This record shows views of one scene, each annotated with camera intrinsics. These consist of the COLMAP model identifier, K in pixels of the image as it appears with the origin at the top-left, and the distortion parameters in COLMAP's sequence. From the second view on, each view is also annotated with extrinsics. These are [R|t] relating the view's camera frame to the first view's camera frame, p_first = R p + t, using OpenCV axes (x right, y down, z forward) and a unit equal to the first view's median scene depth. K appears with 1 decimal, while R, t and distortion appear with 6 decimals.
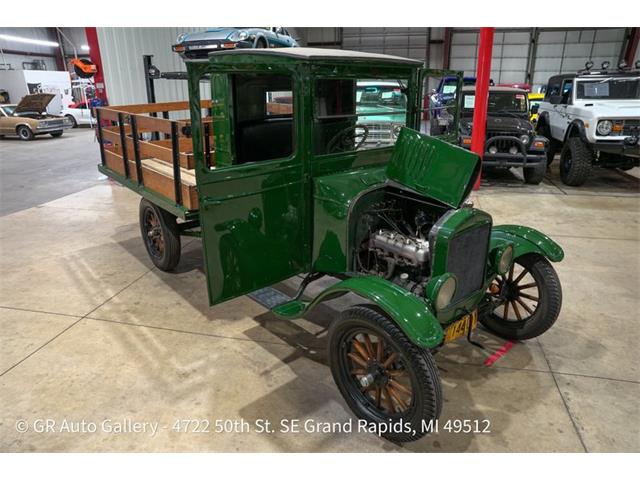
lens RADIAL K [[438.8, 0, 321.8], [0, 438.8, 239.6], [0, 0, 1]] dist [-0.148629, 0.119795]
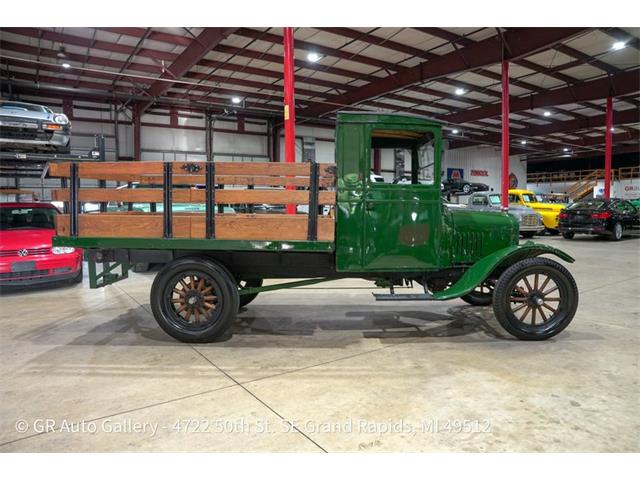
lens RADIAL K [[438.8, 0, 321.8], [0, 438.8, 239.6], [0, 0, 1]] dist [-0.148629, 0.119795]
pose [[0.672323, -0.047990, 0.738701, -0.835091], [0.253044, 0.952683, -0.168414, 0.078824], [-0.695666, 0.300153, 0.652654, 0.213595]]
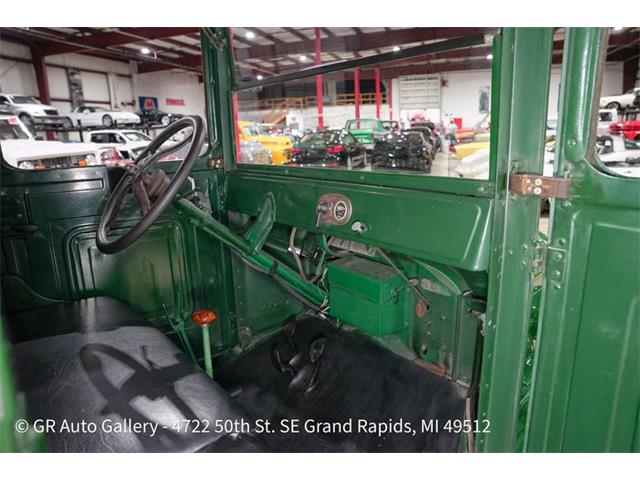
lens RADIAL K [[438.8, 0, 321.8], [0, 438.8, 239.6], [0, 0, 1]] dist [-0.148629, 0.119795]
pose [[0.048779, -0.234468, 0.970899, -0.180488], [0.372243, 0.906294, 0.200164, -0.156384], [-0.926853, 0.351646, 0.131488, 0.651025]]
